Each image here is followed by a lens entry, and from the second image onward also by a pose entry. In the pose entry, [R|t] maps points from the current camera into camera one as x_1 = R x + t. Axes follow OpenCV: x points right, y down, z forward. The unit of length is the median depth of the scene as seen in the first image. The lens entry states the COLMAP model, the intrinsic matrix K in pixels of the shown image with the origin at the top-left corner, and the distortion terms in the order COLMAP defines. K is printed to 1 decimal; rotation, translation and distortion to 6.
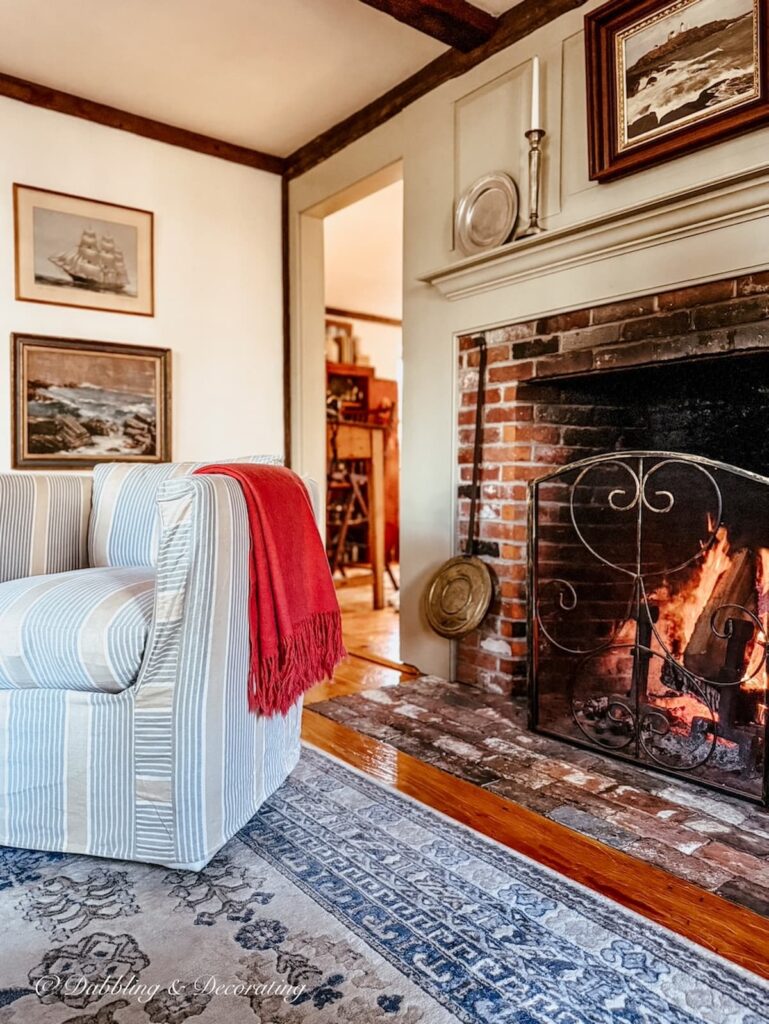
lens RADIAL K [[725.4, 0, 380.3], [0, 725.4, 505.2], [0, 0, 1]] dist [0.011545, -0.027090]
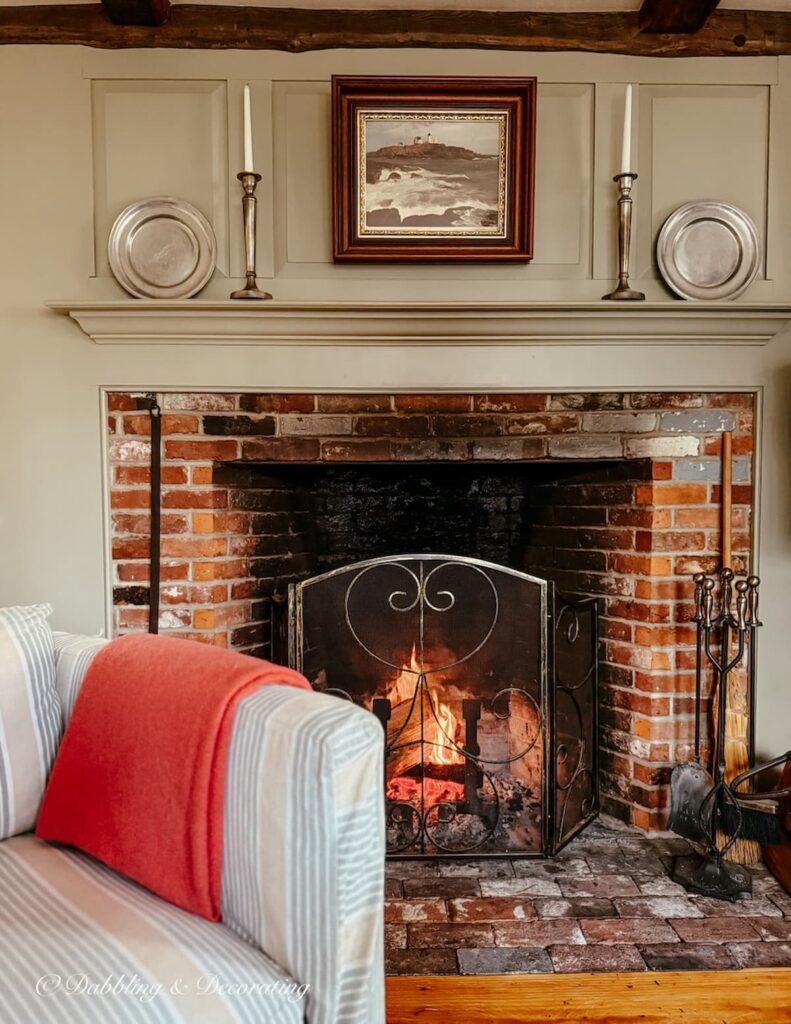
lens RADIAL K [[741.4, 0, 399.0], [0, 741.4, 526.6], [0, 0, 1]] dist [0.038584, -0.035611]
pose [[0.612662, -0.033047, 0.789654, -0.453930], [0.039144, 0.999168, 0.011445, -0.123056], [-0.789375, 0.023898, 0.613446, 0.392088]]
